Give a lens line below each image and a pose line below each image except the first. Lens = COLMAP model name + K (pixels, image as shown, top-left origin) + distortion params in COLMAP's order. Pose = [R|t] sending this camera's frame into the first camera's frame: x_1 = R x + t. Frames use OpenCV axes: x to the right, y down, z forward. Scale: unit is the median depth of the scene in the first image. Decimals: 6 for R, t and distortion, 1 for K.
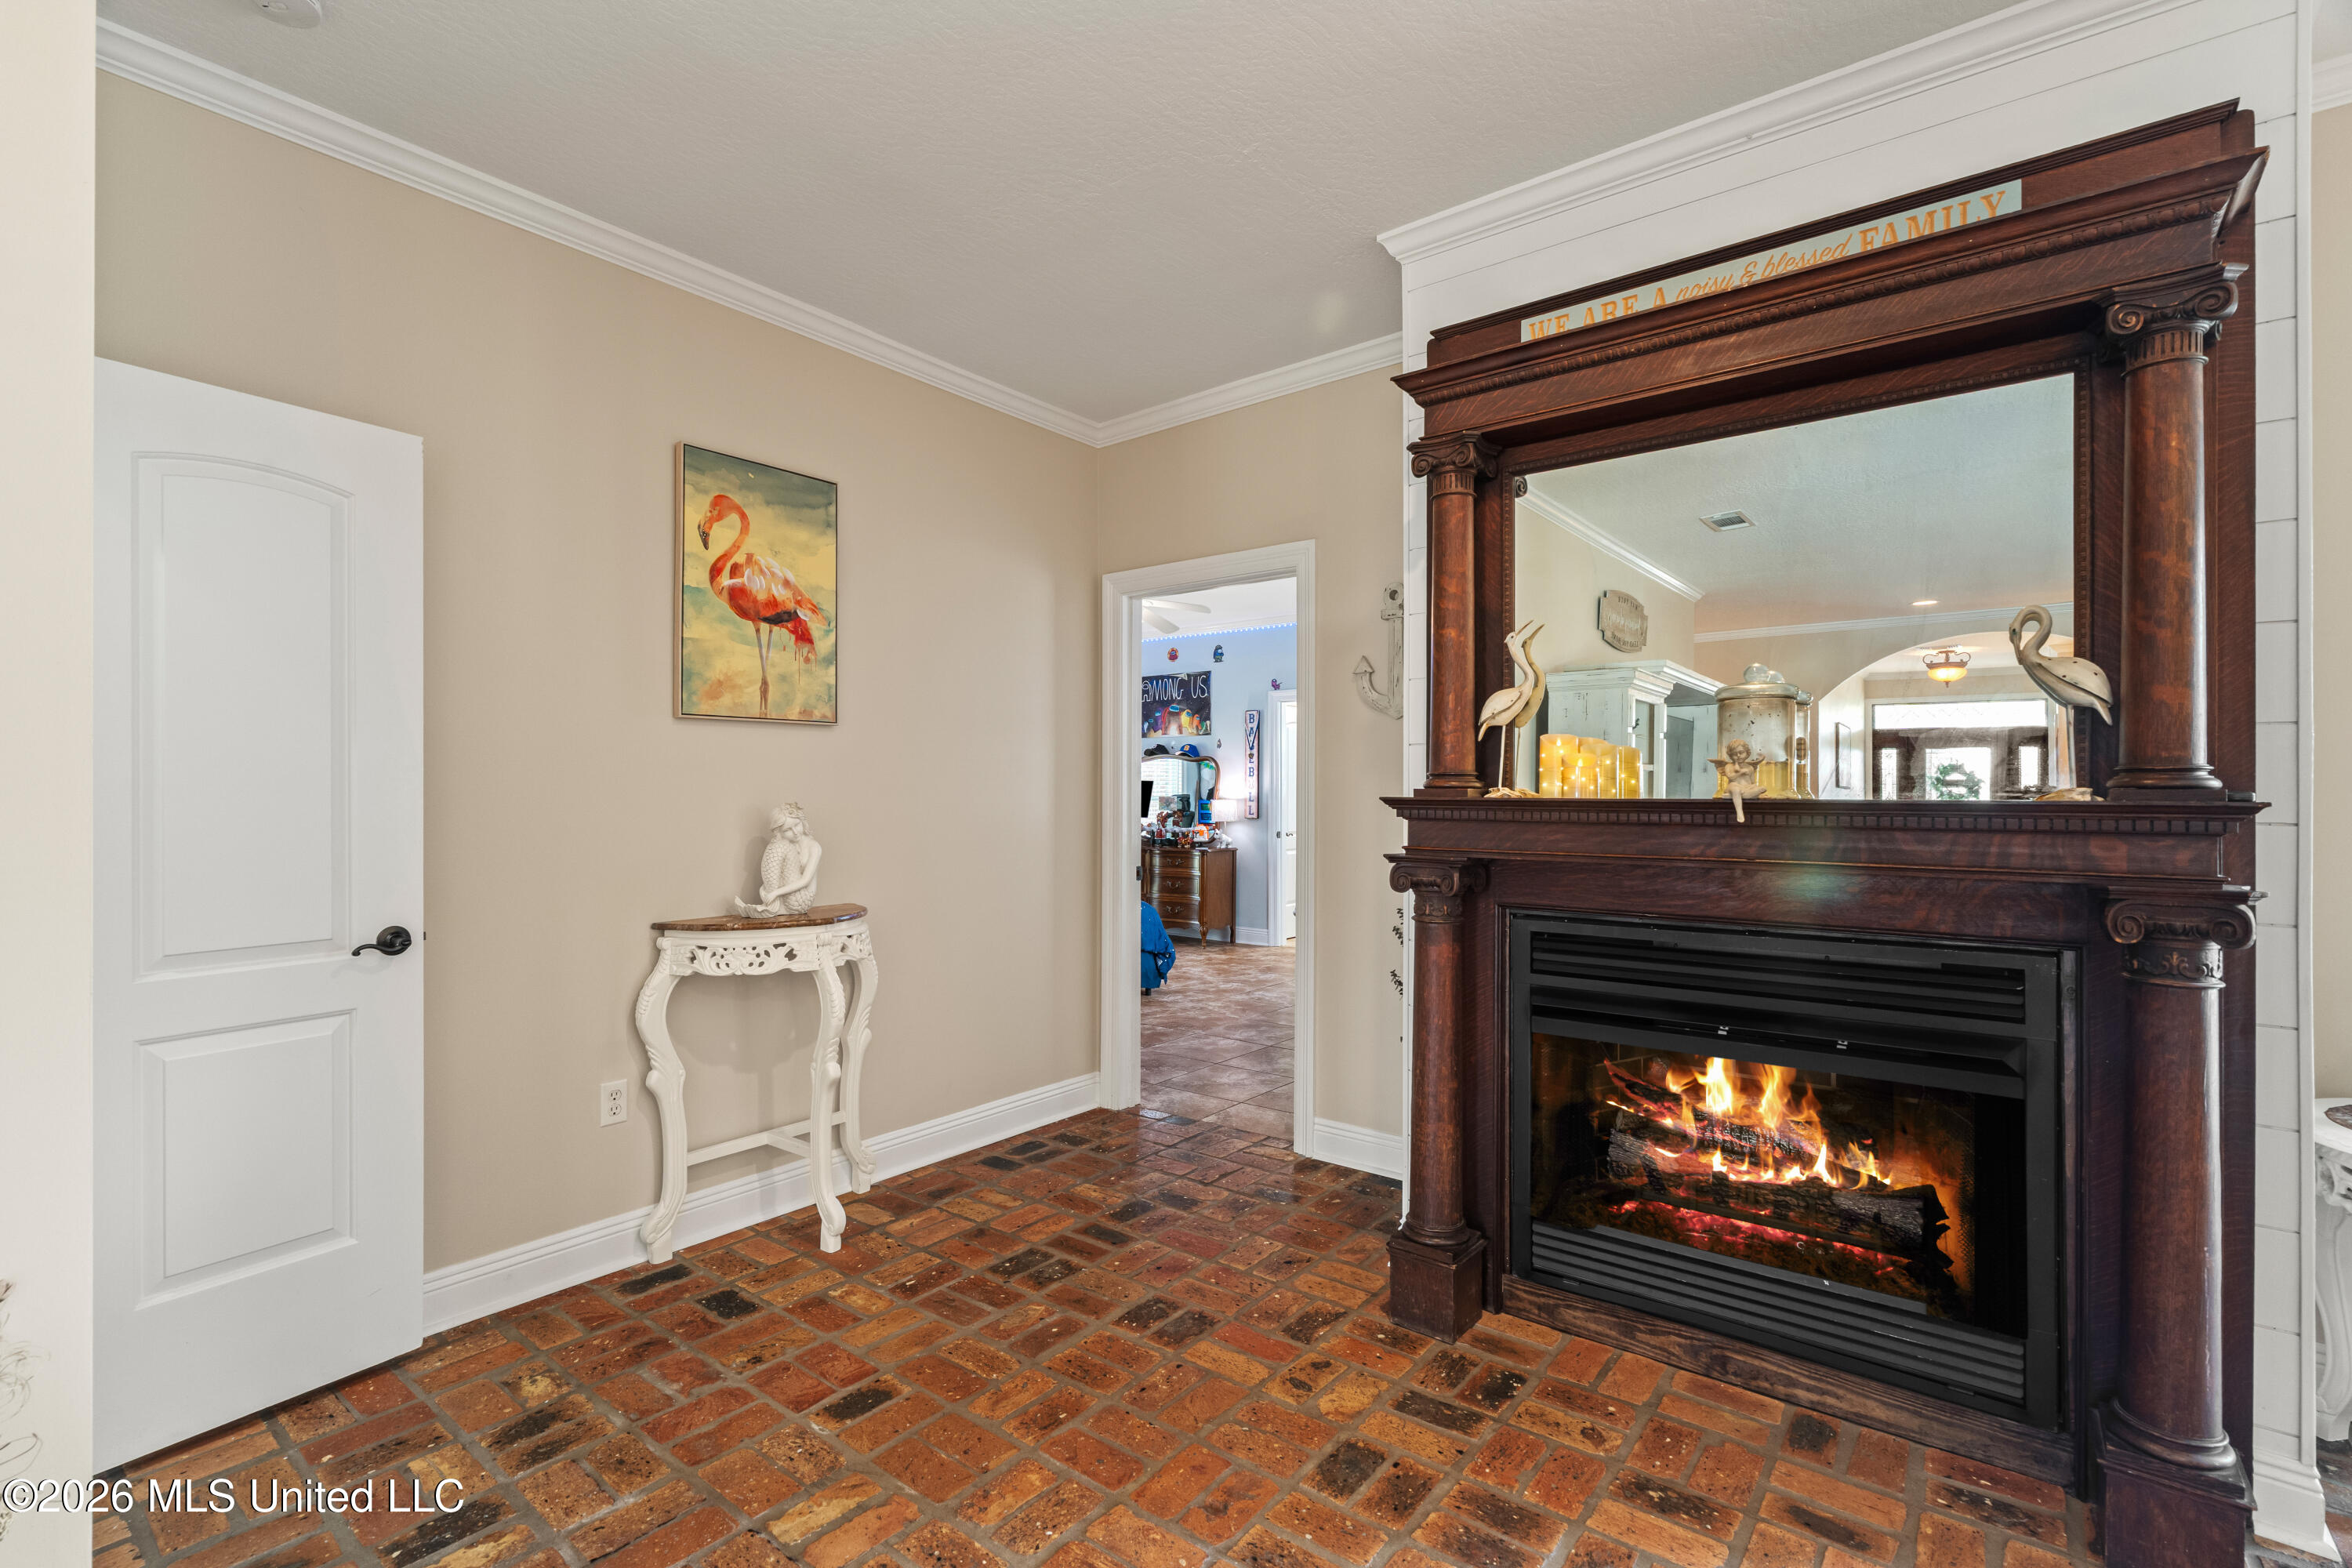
lens RADIAL K [[1066.5, 0, 1161.1], [0, 1066.5, 777.7], [0, 0, 1]] dist [-0.004164, 0.000171]
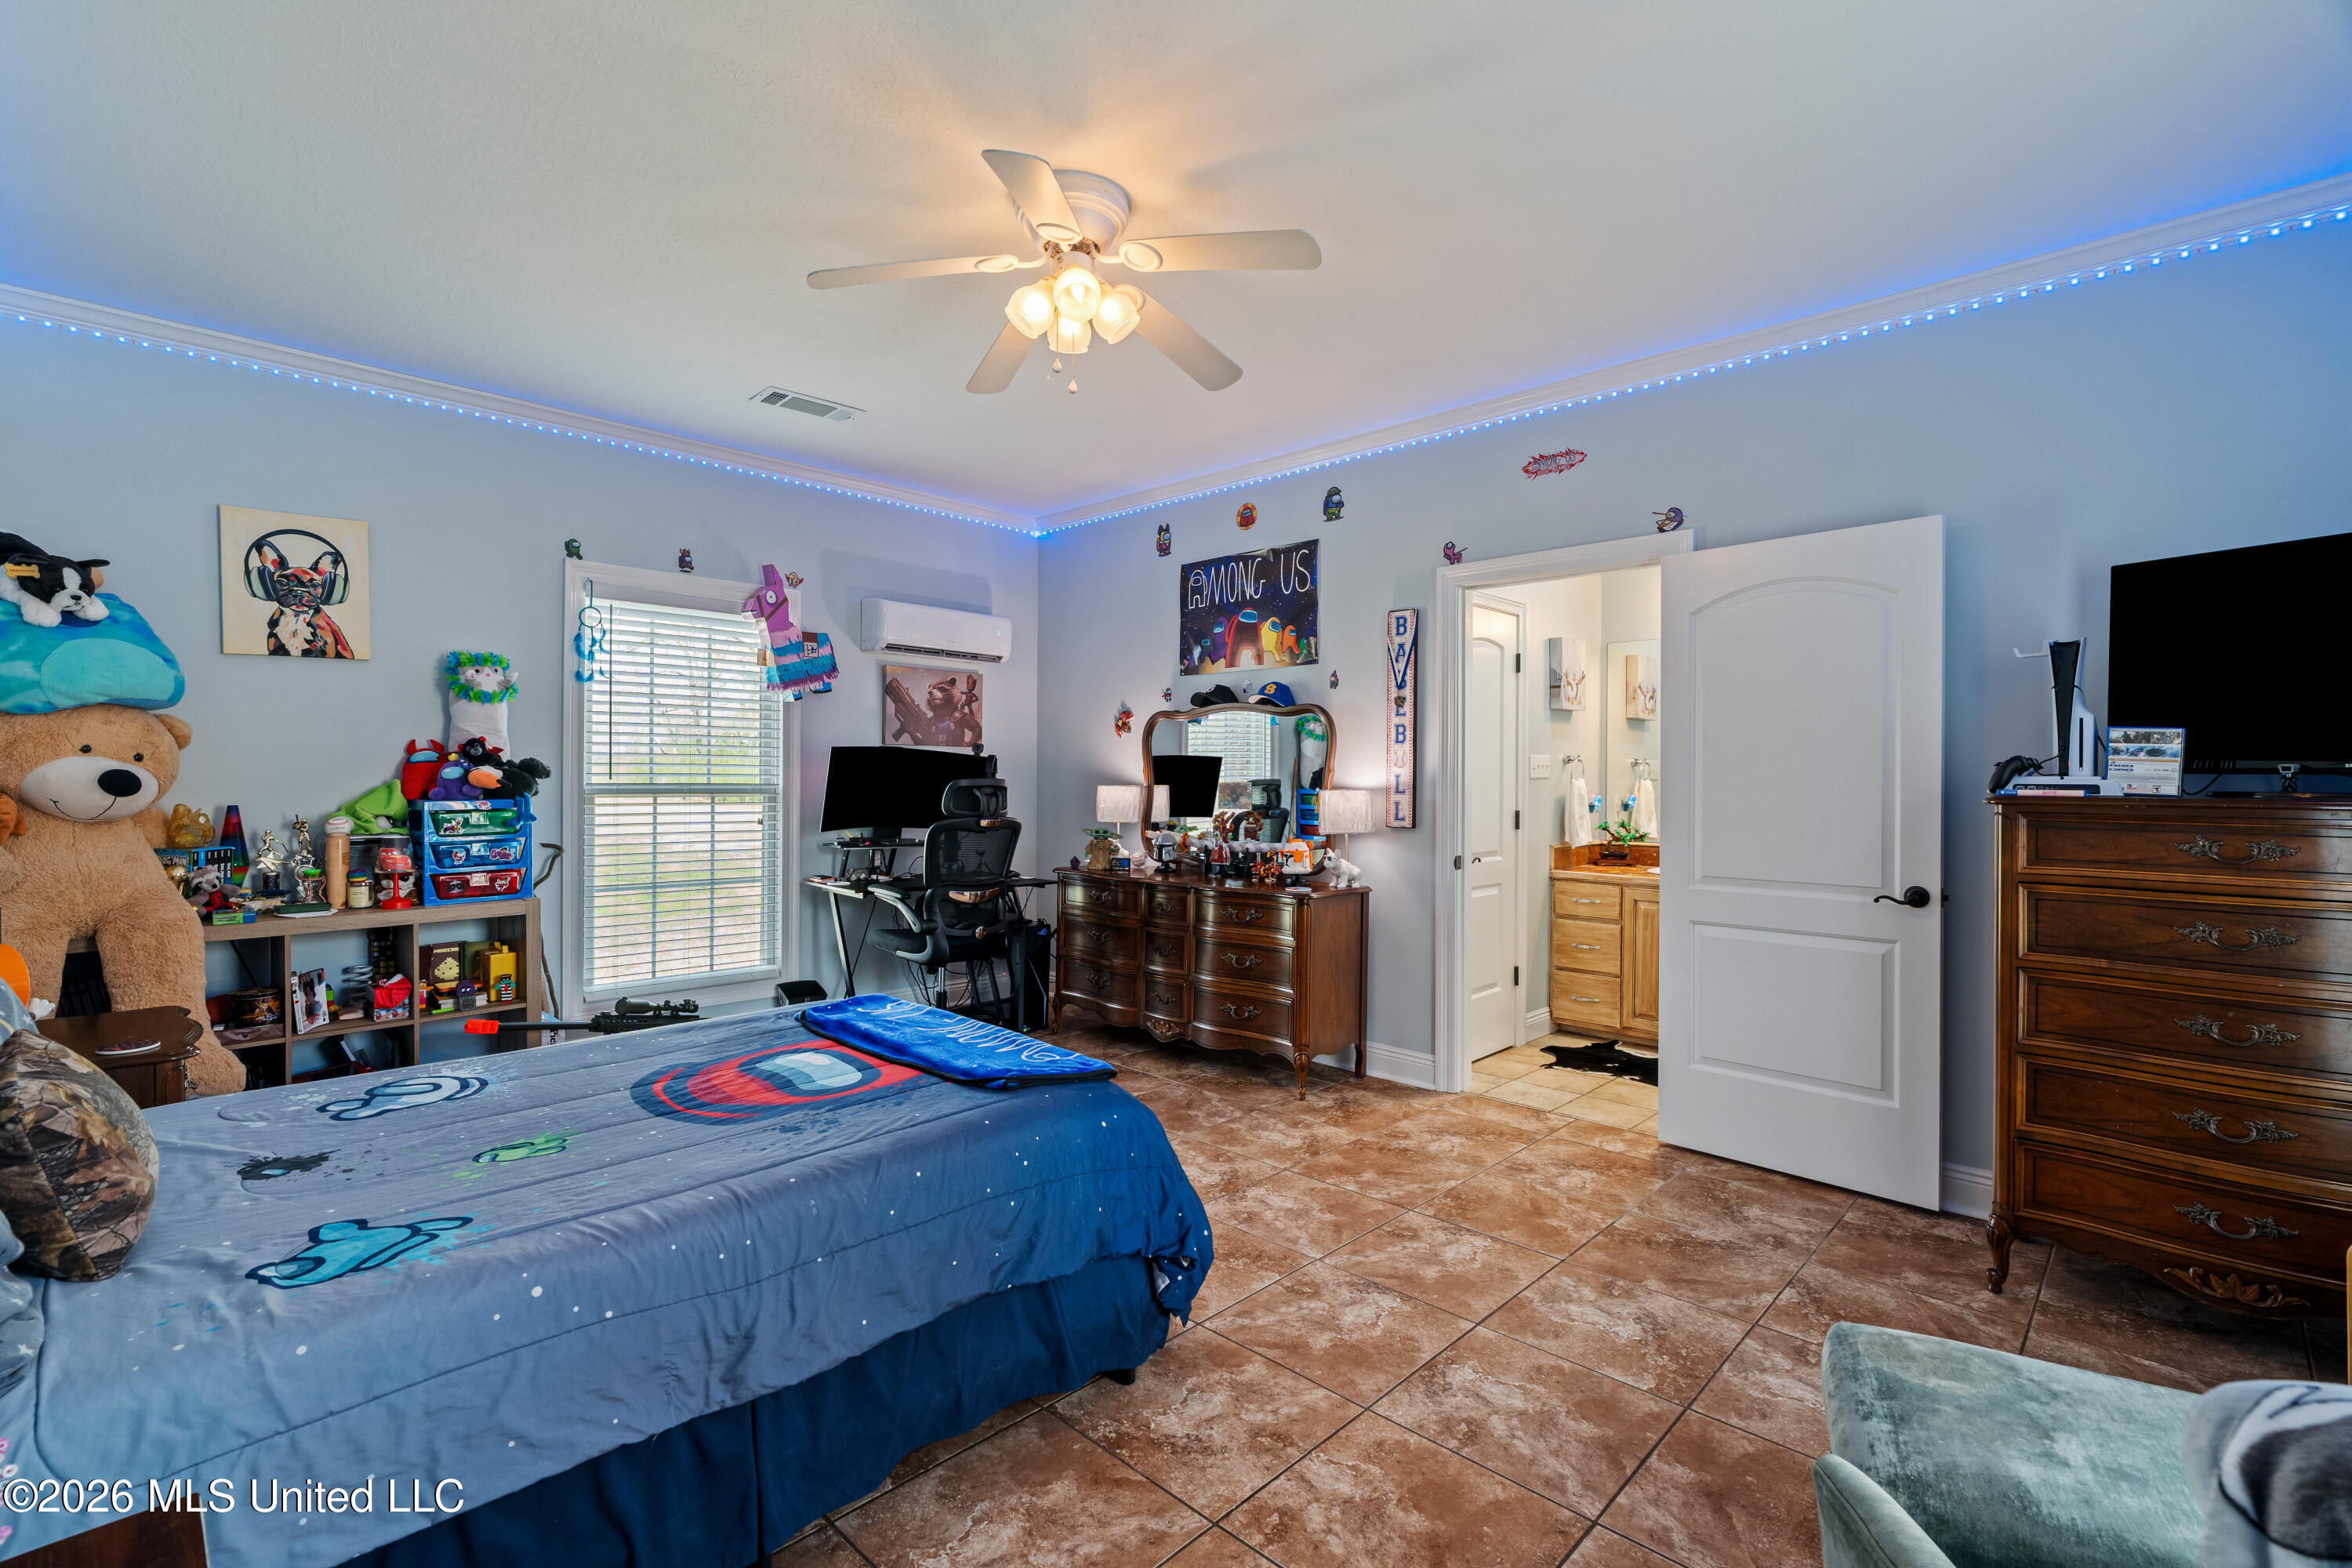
lens RADIAL K [[1066.5, 0, 1161.1], [0, 1066.5, 777.7], [0, 0, 1]] dist [-0.004164, 0.000171]
pose [[0.994464, 0.000800, -0.105074, 0.026012], [0.000802, 0.999884, 0.015203, 0.007085], [0.105074, -0.015203, 0.994348, 0.489023]]
